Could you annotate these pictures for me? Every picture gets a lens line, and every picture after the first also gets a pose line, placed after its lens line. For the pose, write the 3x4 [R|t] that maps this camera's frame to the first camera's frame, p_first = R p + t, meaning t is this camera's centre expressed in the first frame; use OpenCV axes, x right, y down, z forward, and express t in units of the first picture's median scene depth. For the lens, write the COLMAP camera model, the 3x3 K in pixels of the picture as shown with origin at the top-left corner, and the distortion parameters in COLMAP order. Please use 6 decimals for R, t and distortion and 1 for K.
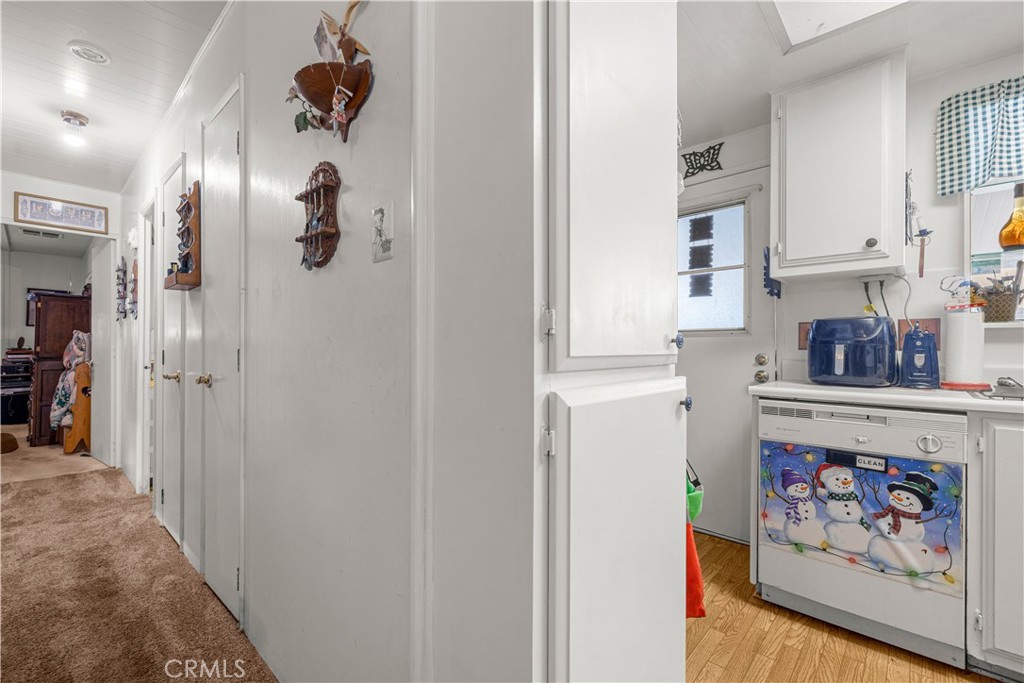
lens RADIAL K [[439.6, 0, 512.4], [0, 439.6, 345.3], [0, 0, 1]] dist [0.001182, -0.000530]
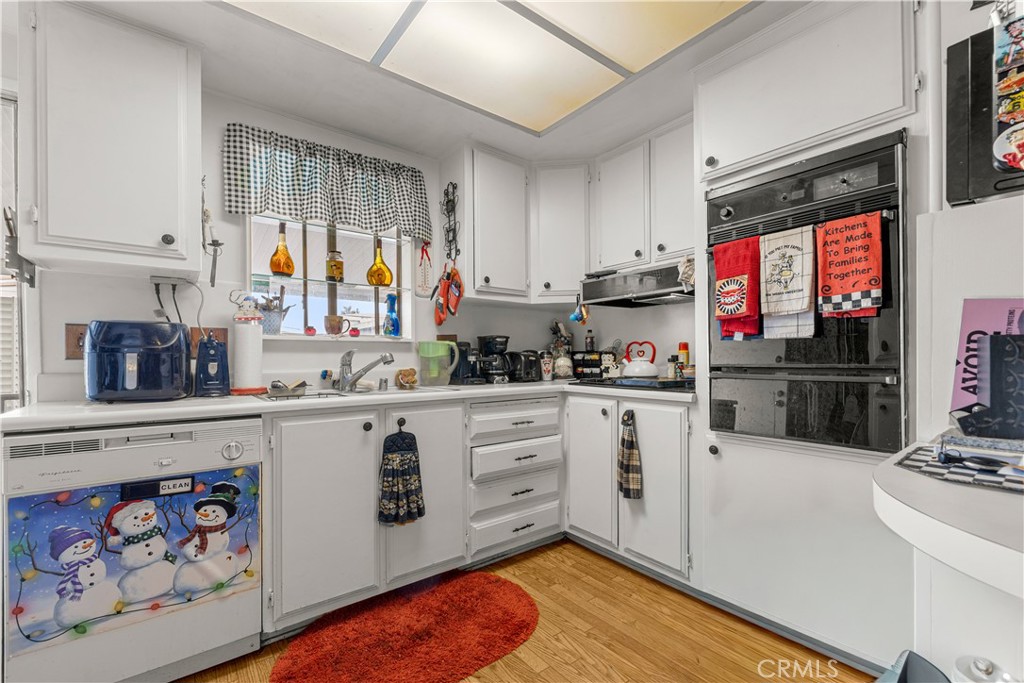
lens RADIAL K [[439.6, 0, 523.8], [0, 439.6, 357.5], [0, 0, 1]] dist [0.001182, -0.000530]
pose [[0.153840, -0.007218, 0.988069, 0.041481], [0.000144, 0.999973, 0.007283, 0.001014], [-0.988096, -0.000978, 0.153837, 0.152367]]
